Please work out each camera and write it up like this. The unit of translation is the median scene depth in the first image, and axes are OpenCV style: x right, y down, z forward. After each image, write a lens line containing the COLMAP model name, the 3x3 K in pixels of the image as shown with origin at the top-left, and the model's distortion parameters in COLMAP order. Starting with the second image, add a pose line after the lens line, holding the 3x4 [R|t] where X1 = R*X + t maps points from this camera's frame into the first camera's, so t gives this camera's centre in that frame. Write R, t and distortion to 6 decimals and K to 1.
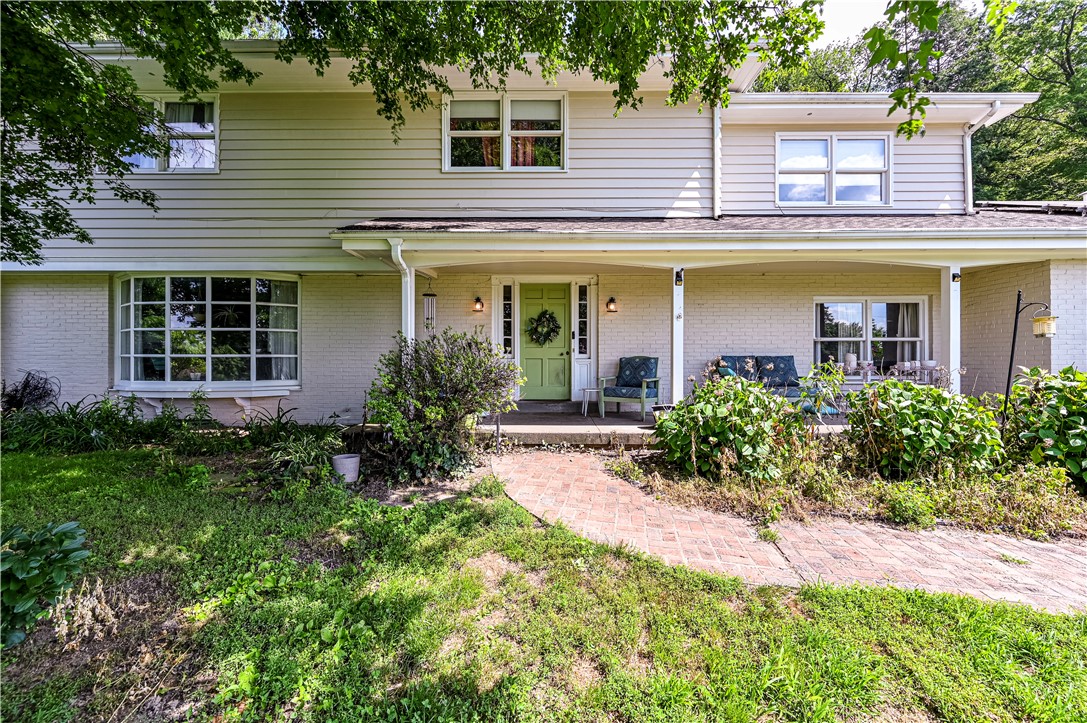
lens RADIAL K [[426.1, 0, 545.9], [0, 426.1, 340.7], [0, 0, 1]] dist [0.000489, 0.000022]
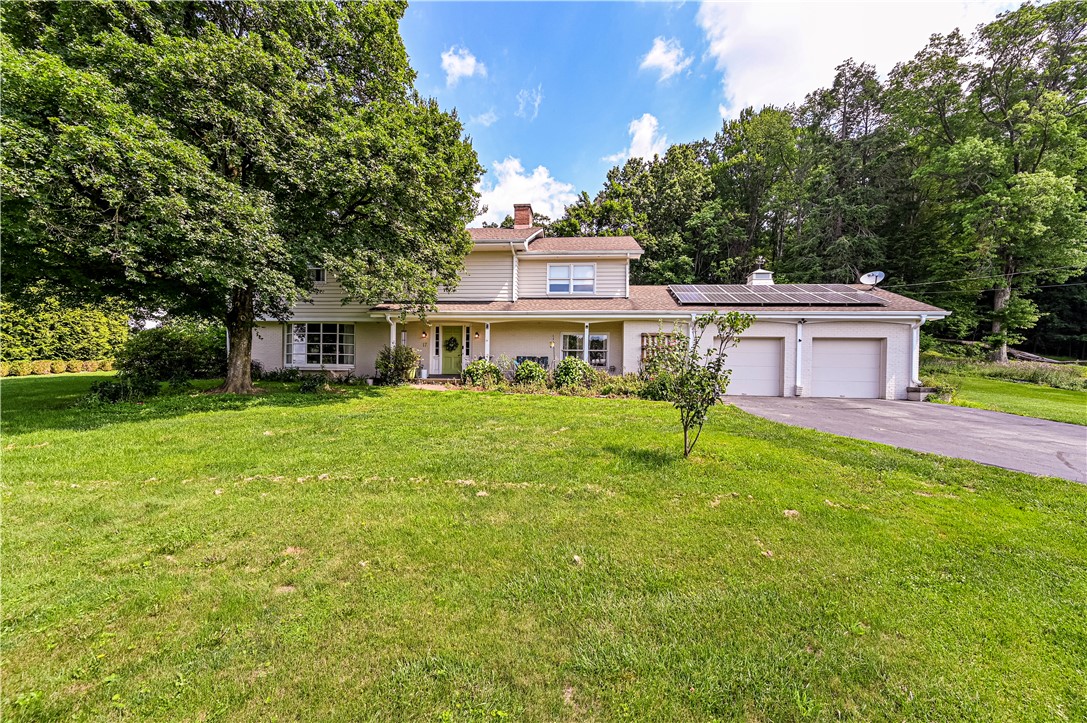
lens RADIAL K [[442.8, 0, 543.5], [0, 442.8, 361.5], [0, 0, 1]] dist [-0.000081, 0.000000]
pose [[0.994755, 0.013870, -0.101338, 0.788665], [-0.013961, 0.999903, -0.000191, 0.061323], [0.101325, 0.001605, 0.994852, -1.476744]]
